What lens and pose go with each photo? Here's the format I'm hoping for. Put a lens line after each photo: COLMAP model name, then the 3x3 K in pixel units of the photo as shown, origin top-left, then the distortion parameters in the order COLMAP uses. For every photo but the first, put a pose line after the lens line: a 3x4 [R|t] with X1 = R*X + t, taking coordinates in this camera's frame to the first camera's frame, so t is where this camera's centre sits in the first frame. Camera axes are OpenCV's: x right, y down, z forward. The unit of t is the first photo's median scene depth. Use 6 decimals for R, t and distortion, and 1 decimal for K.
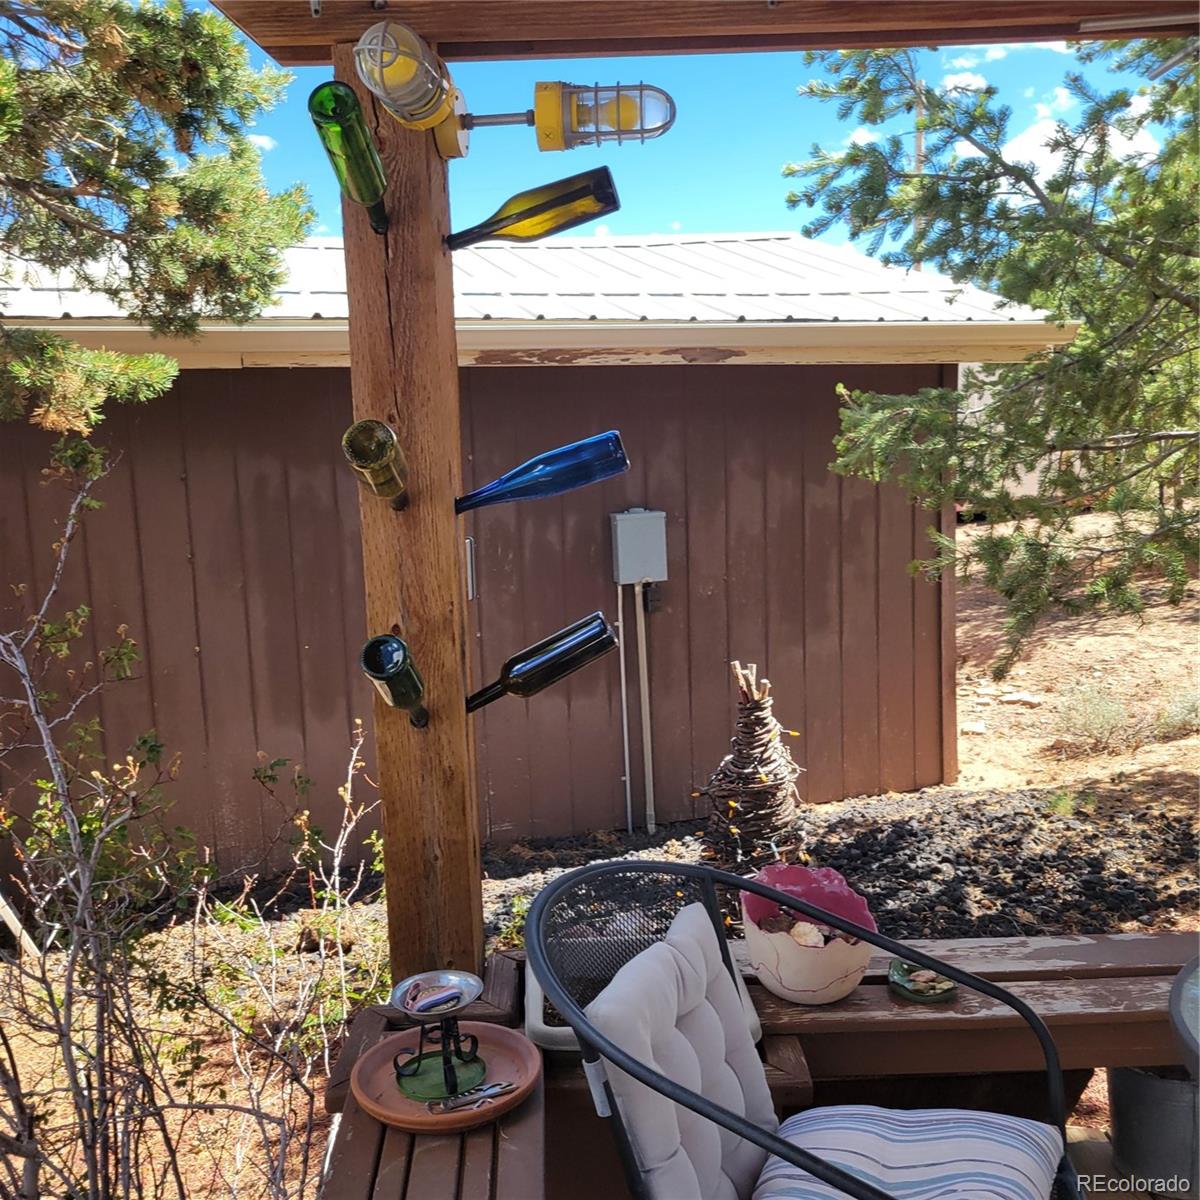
lens RADIAL K [[1196.5, 0, 600.0], [0, 1196.5, 600.0], [0, 0, 1]] dist [0.015037, 0.005625]
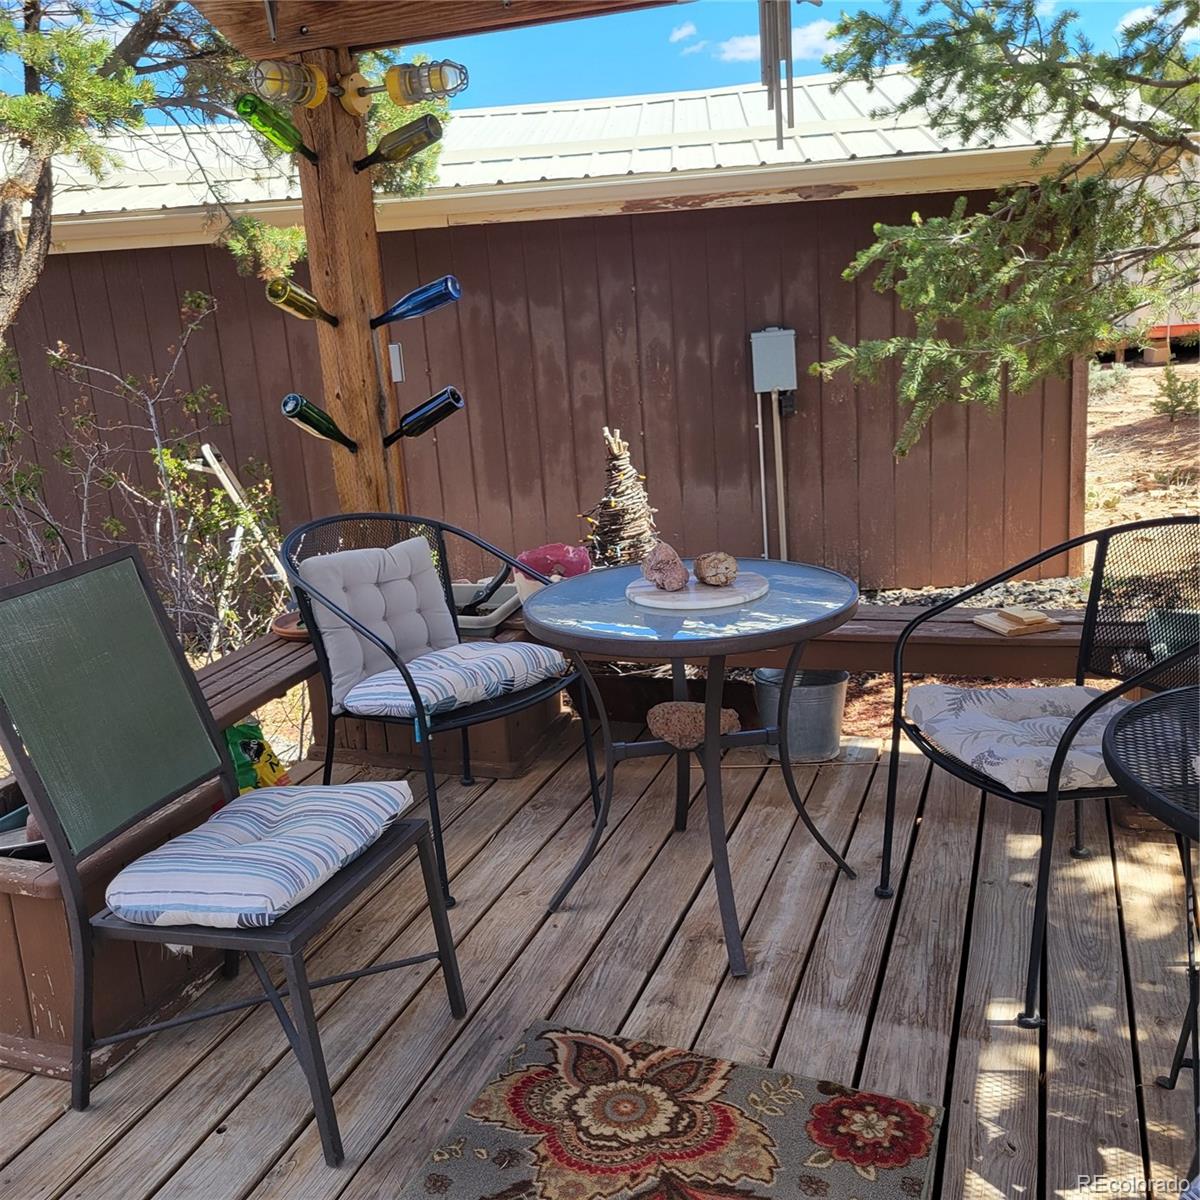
lens RADIAL K [[1196.5, 0, 600.0], [0, 1196.5, 600.0], [0, 0, 1]] dist [0.015037, 0.005625]
pose [[0.932166, 0.061195, -0.356822, 0.344303], [-0.011008, 0.989946, 0.141017, 0.028131], [0.361864, -0.127523, 0.923467, -0.217660]]
